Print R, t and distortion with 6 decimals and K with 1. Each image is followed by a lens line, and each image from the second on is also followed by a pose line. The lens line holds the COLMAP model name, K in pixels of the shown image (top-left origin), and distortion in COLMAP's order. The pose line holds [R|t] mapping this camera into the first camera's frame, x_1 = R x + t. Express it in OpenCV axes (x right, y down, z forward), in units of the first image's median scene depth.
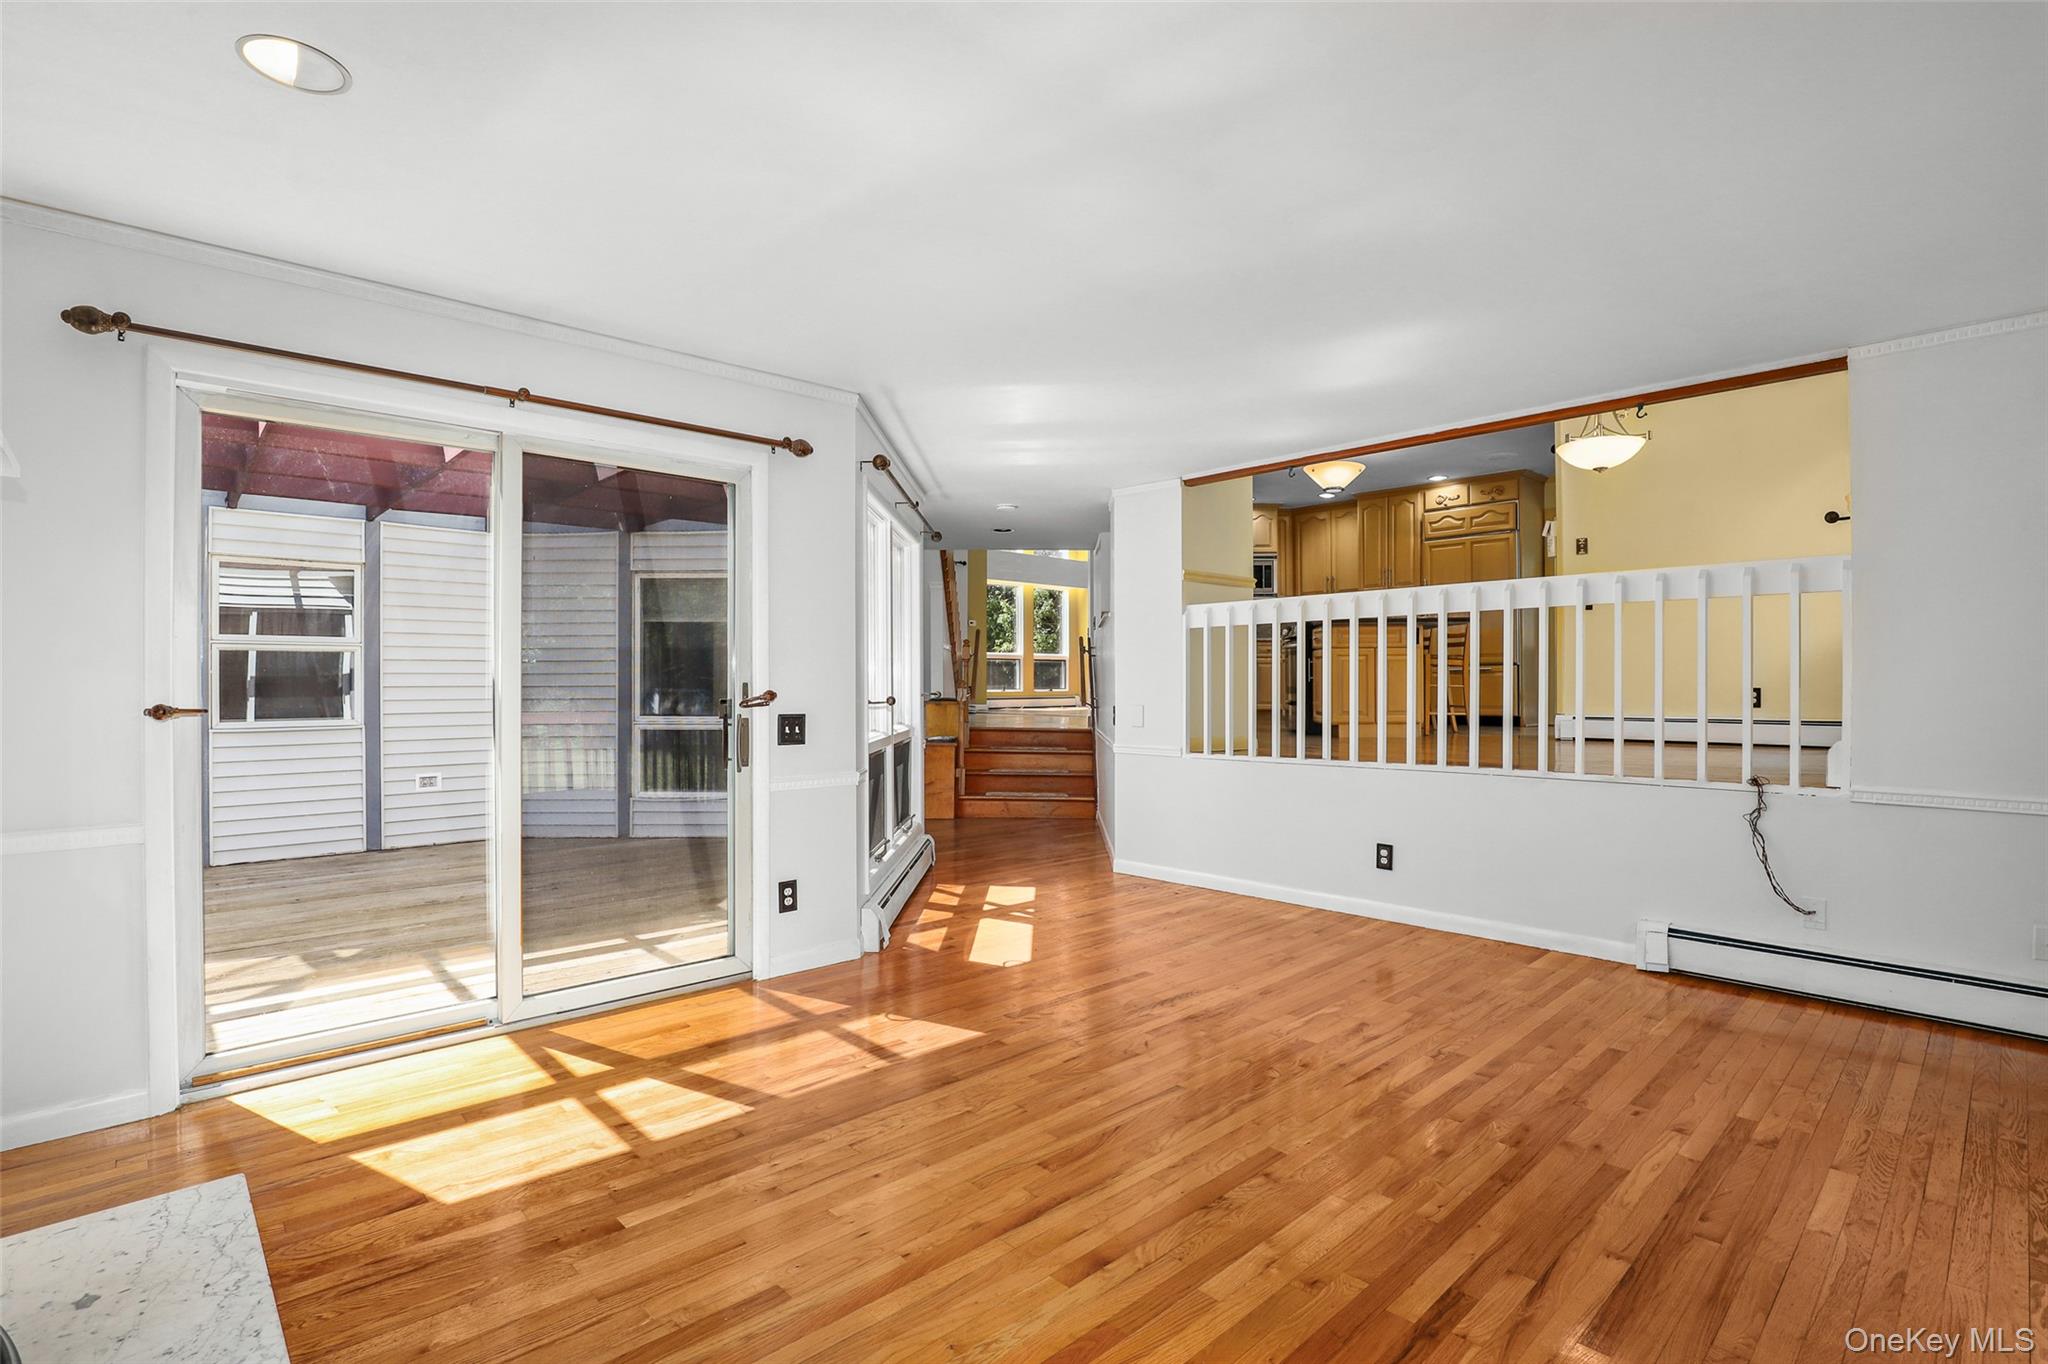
lens RADIAL K [[962.5, 0, 1024.0], [0, 962.5, 682.0], [0, 0, 1]] dist [-0.001119, -0.000076]
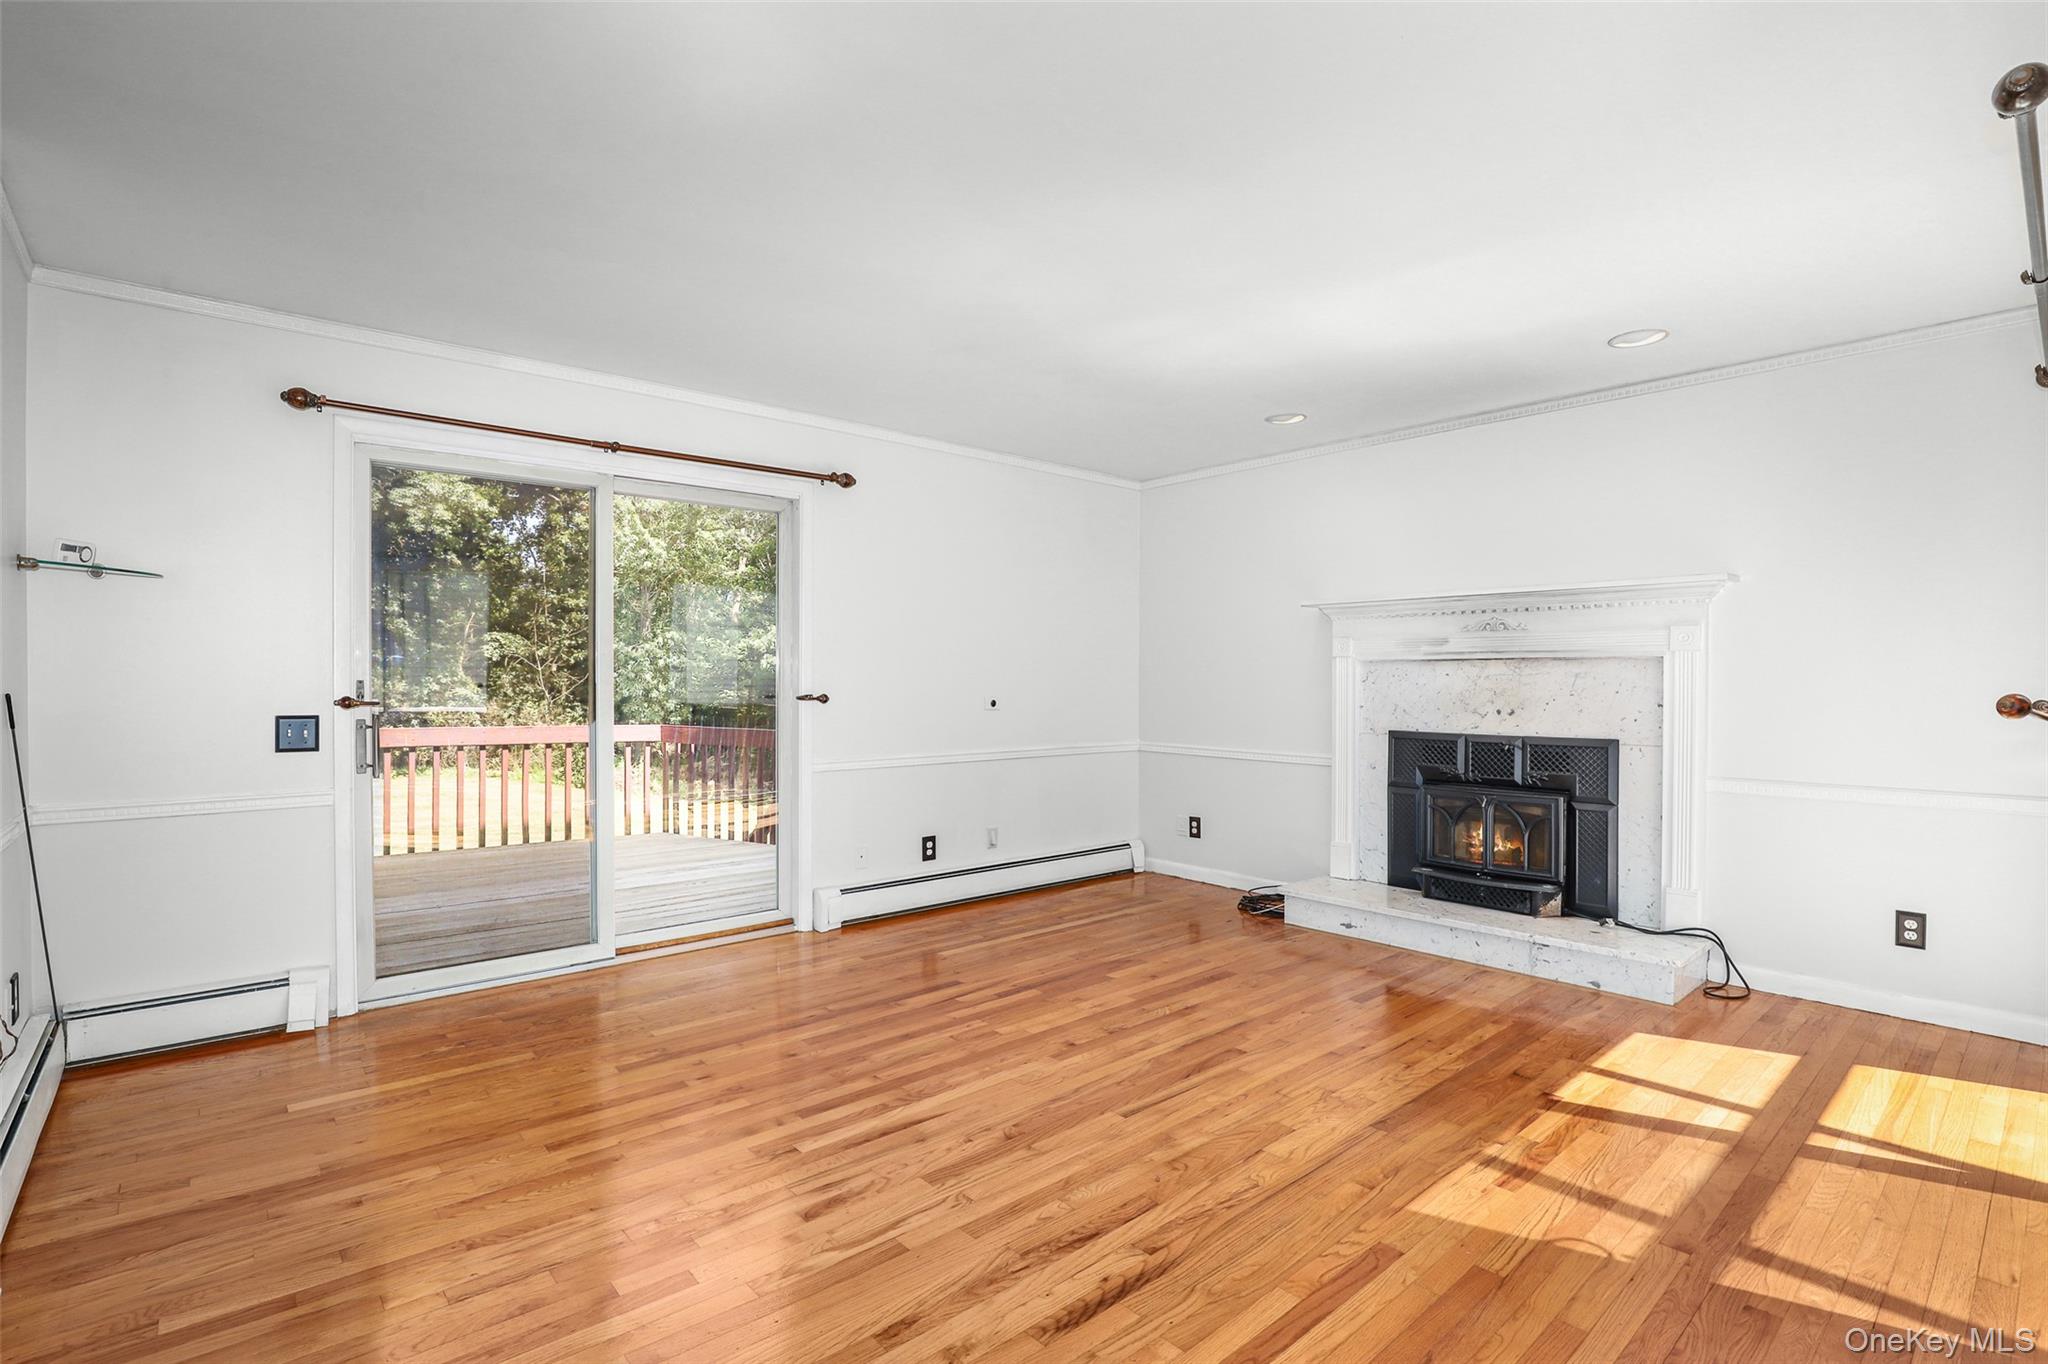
lens RADIAL K [[976.8, 0, 979.6], [0, 976.8, 689.9], [0, 0, 1]] dist [-0.018882, 0.000670]
pose [[-0.997863, -0.003454, 0.065253, 0.261557], [-0.002806, 0.999946, 0.010031, 0.000996], [-0.065284, 0.009826, -0.997818, 2.111933]]
